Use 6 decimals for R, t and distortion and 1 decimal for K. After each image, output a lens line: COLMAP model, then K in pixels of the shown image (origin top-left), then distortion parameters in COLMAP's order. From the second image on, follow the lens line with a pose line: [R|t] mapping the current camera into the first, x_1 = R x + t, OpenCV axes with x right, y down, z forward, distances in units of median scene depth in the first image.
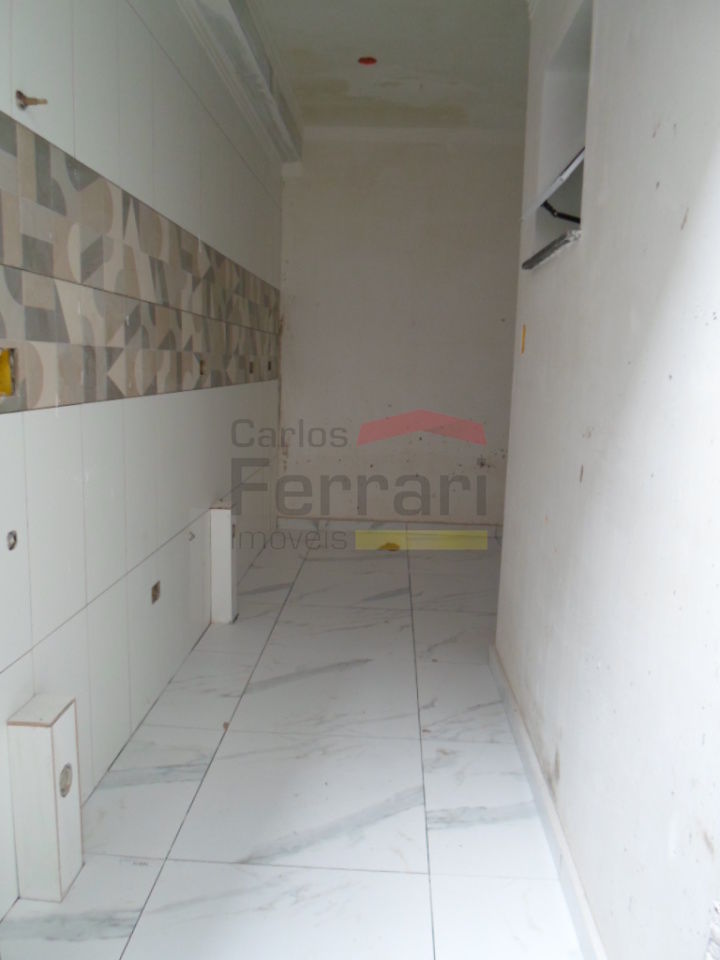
lens RADIAL K [[738.5, 0, 360.0], [0, 738.5, 479.0], [0, 0, 1]] dist [-0.003555, -0.001456]
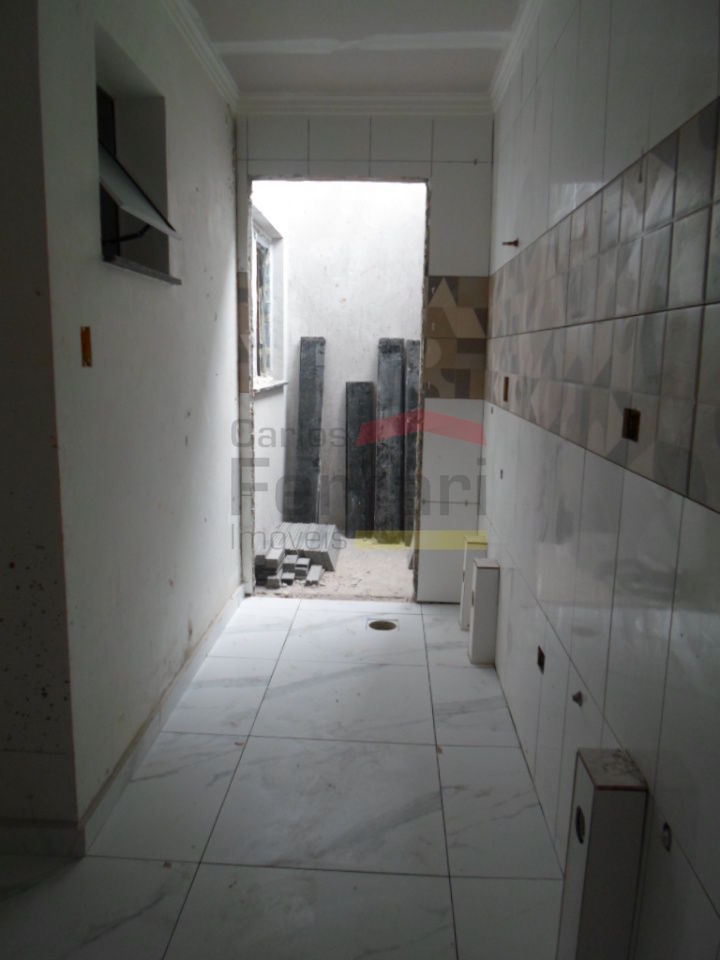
lens RADIAL K [[738.5, 0, 359.6], [0, 738.5, 481.3], [0, 0, 1]] dist [-0.003555, -0.001456]
pose [[-0.998812, -0.047694, -0.010011, -0.053590], [-0.048430, 0.948523, 0.312982, -0.365342], [-0.005431, 0.313095, -0.949706, 2.094279]]
